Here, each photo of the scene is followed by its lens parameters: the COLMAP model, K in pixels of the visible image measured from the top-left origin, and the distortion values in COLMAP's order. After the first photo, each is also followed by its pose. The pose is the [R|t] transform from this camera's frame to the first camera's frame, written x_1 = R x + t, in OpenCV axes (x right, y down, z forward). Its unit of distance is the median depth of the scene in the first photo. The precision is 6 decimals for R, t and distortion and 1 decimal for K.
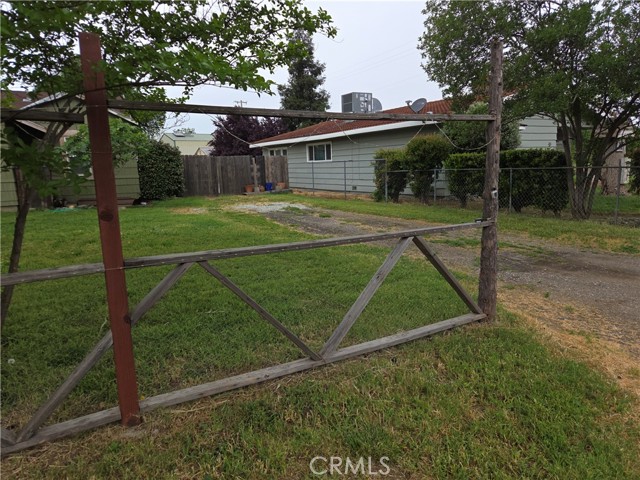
lens RADIAL K [[426.5, 0, 320.3], [0, 426.5, 241.7], [0, 0, 1]] dist [0.005923, 0.000461]
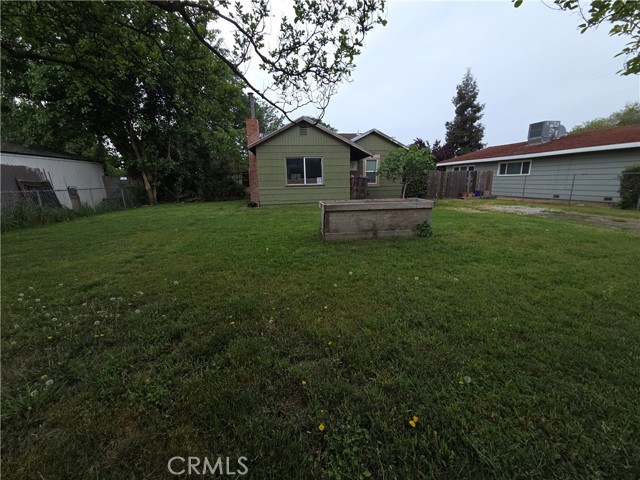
lens RADIAL K [[257.9, 0, 320.0], [0, 257.9, 237.8], [0, 0, 1]] dist [-0.000461, 0.000054]
pose [[0.937493, 0.084852, -0.337501, -0.283760], [-0.067595, 0.995748, 0.062583, -0.002929], [0.341376, -0.035857, 0.939243, 0.030484]]
